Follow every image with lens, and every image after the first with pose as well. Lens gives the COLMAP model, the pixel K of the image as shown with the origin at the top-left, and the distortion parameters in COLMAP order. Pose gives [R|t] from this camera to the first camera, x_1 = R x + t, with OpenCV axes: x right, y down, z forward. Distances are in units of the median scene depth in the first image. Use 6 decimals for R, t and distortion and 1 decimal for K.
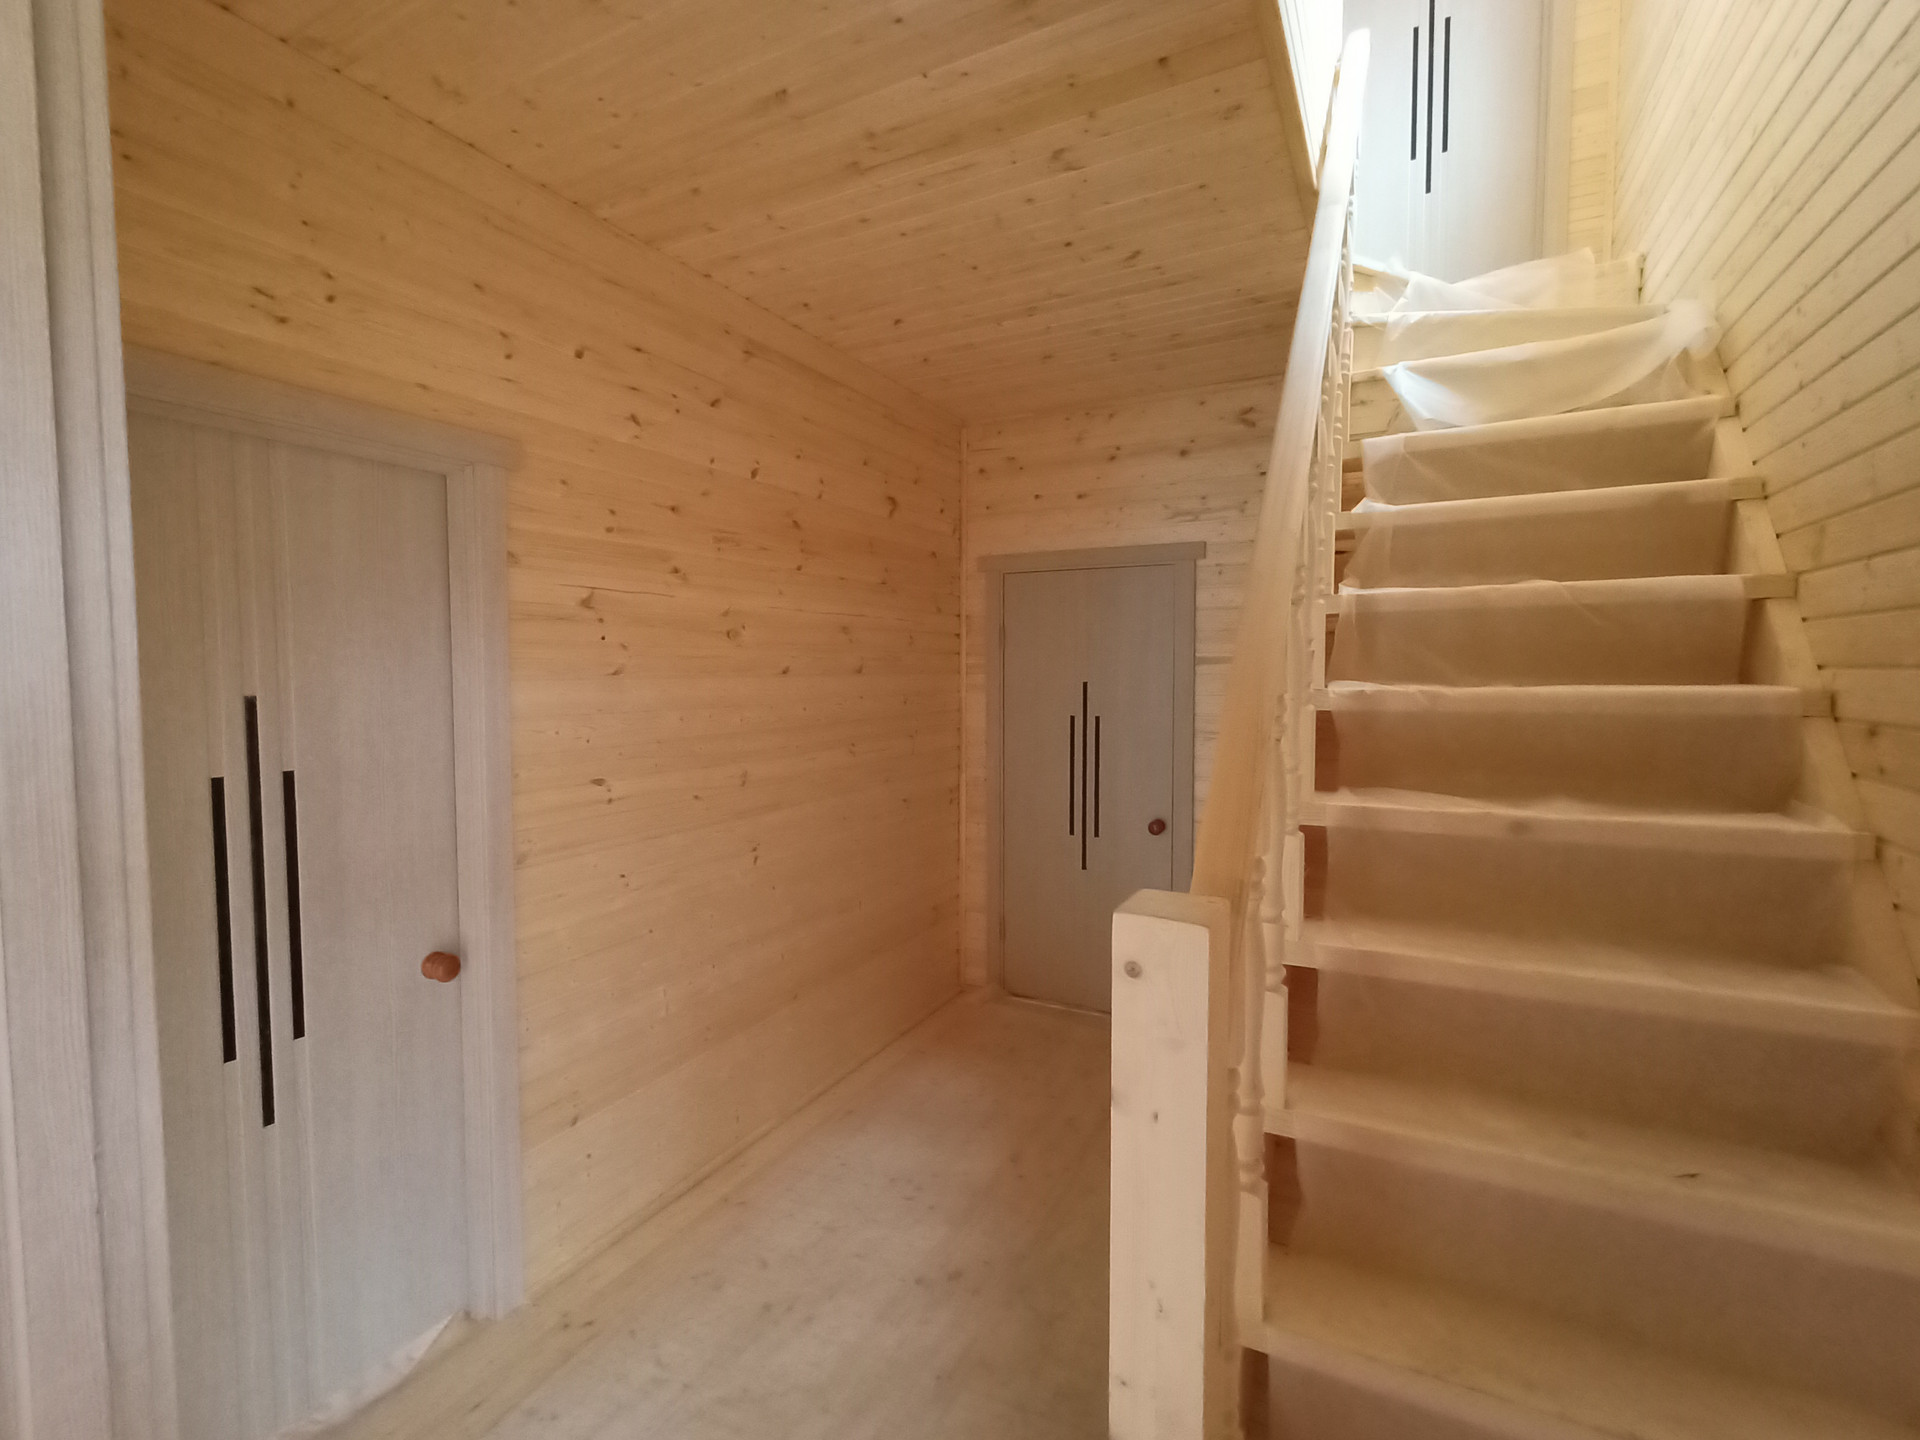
lens RADIAL K [[855.3, 0, 959.0], [0, 855.3, 717.0], [0, 0, 1]] dist [-0.003459, -0.001689]
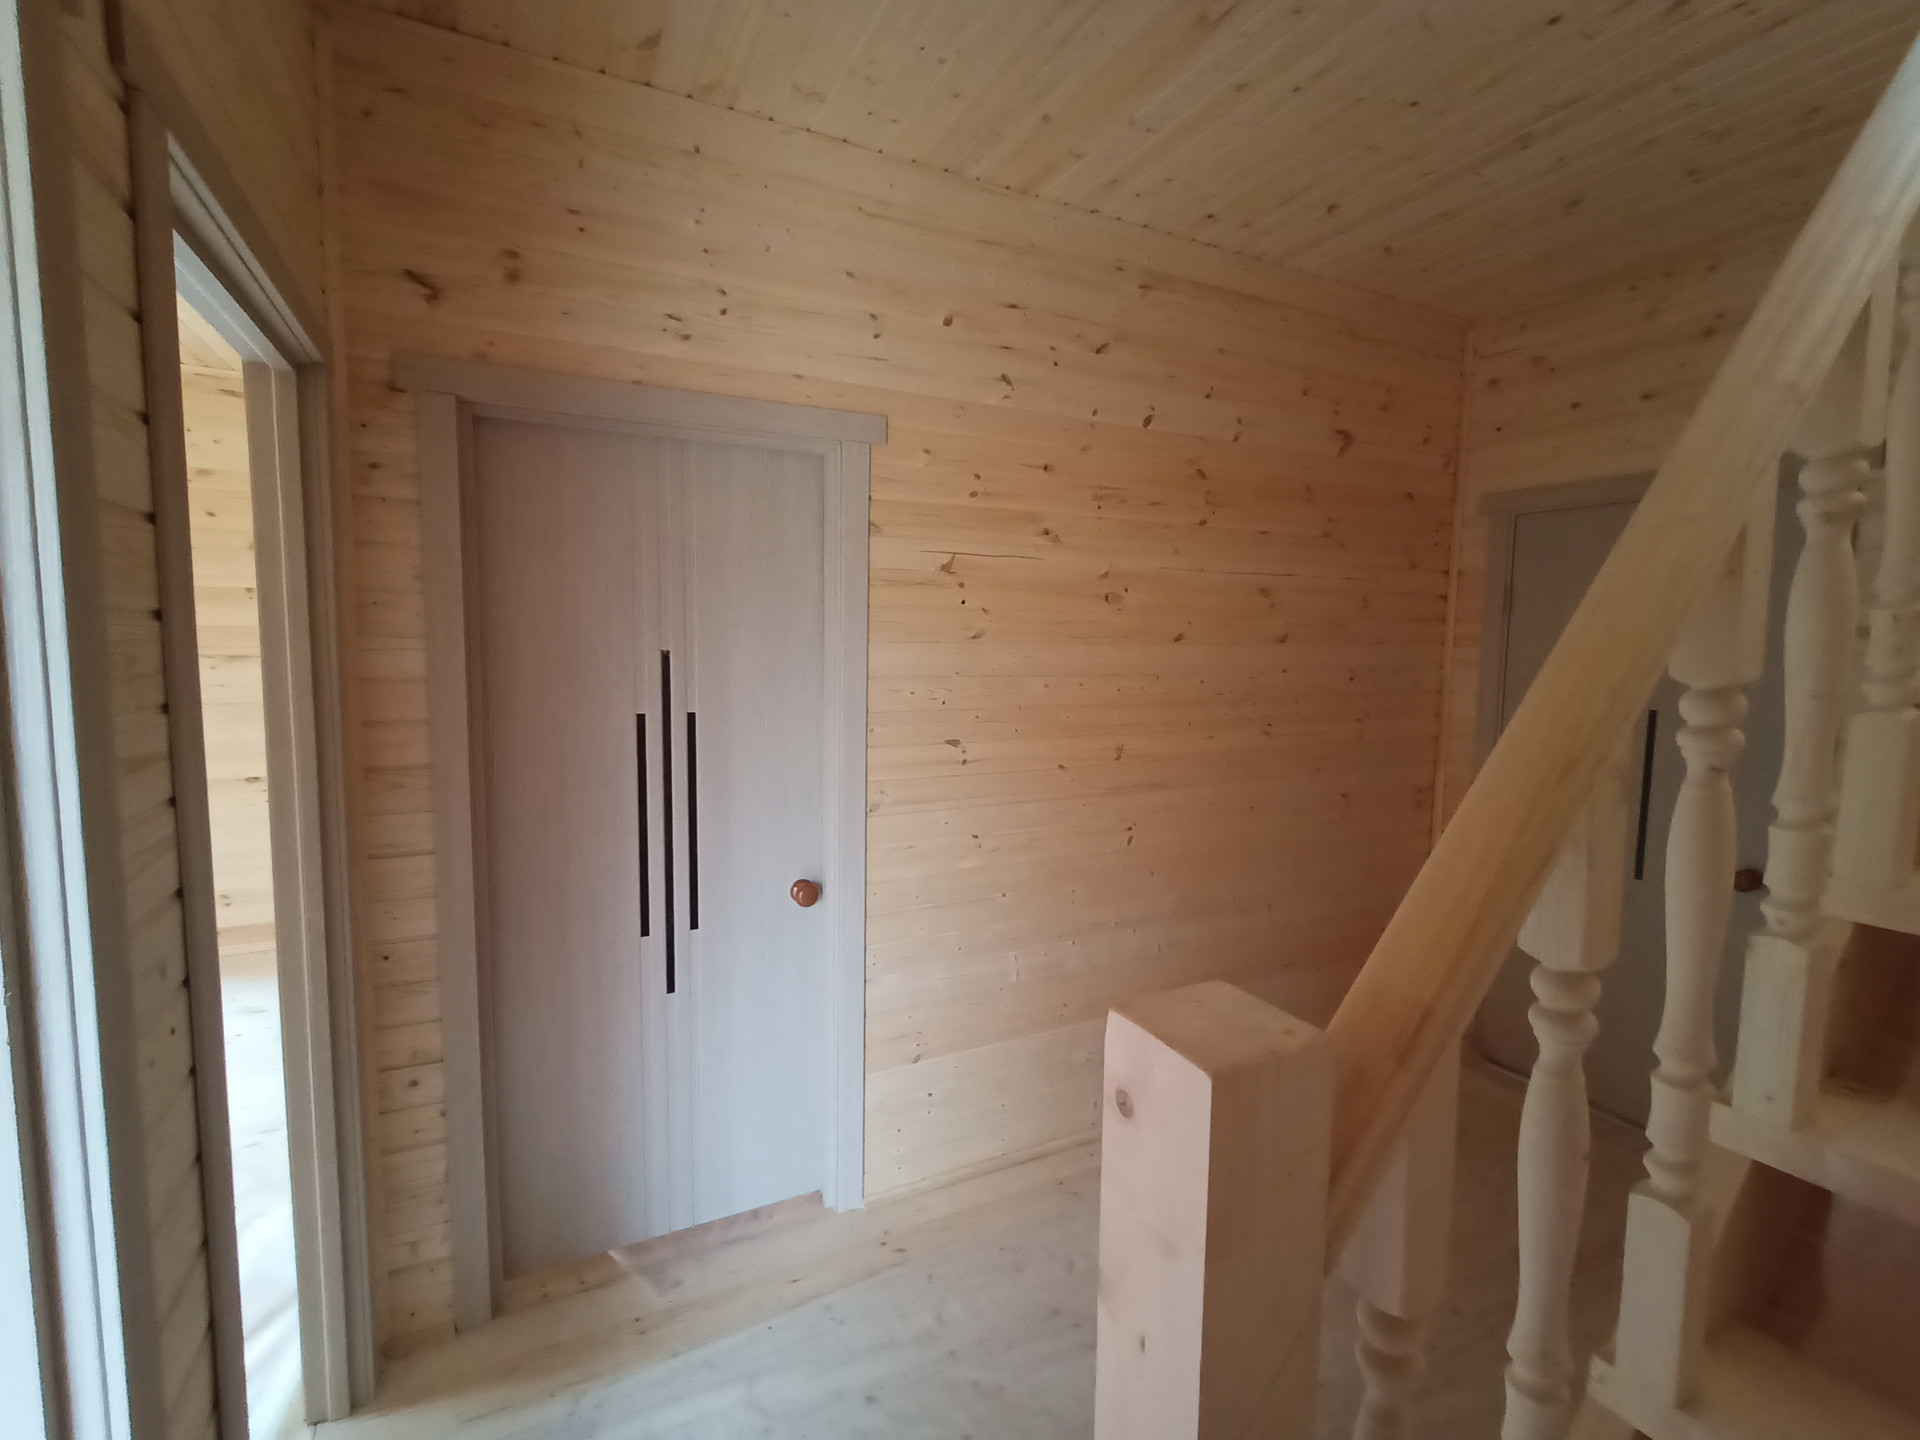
lens RADIAL K [[859.3, 0, 957.9], [0, 859.3, 714.0], [0, 0, 1]] dist [-0.000752, -0.000005]
pose [[0.816508, 0.064002, -0.573775, 0.159102], [-0.045477, 0.997878, 0.046593, -0.006575], [0.575540, -0.011950, 0.817686, 0.144029]]
